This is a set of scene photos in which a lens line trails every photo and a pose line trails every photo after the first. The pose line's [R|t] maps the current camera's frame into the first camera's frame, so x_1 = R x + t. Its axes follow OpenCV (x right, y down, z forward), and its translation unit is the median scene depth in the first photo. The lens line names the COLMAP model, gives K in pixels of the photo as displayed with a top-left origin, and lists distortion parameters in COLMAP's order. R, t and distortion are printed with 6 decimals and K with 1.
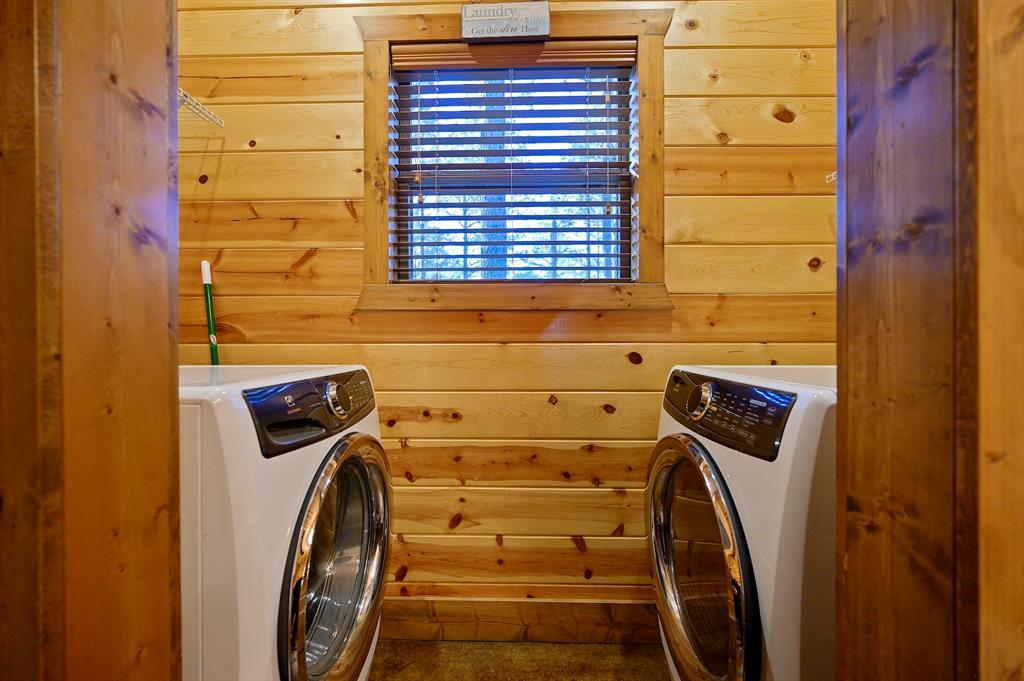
lens RADIAL K [[405.7, 0, 510.4], [0, 405.7, 341.8], [0, 0, 1]] dist [-0.001038, -0.000262]
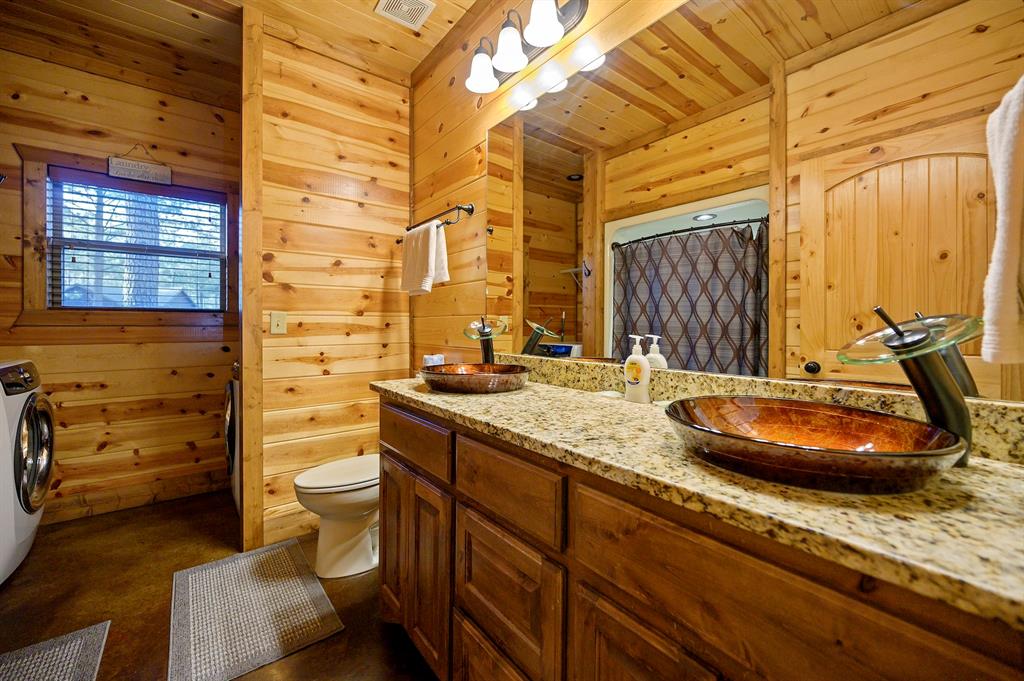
lens RADIAL K [[405.7, 0, 509.0], [0, 405.7, 325.7], [0, 0, 1]] dist [-0.001038, -0.000262]
pose [[0.773650, 0.003112, 0.633606, 0.113339], [-0.002695, 0.999995, -0.001621, -0.078812], [-0.633608, -0.000454, 0.773654, -1.465709]]
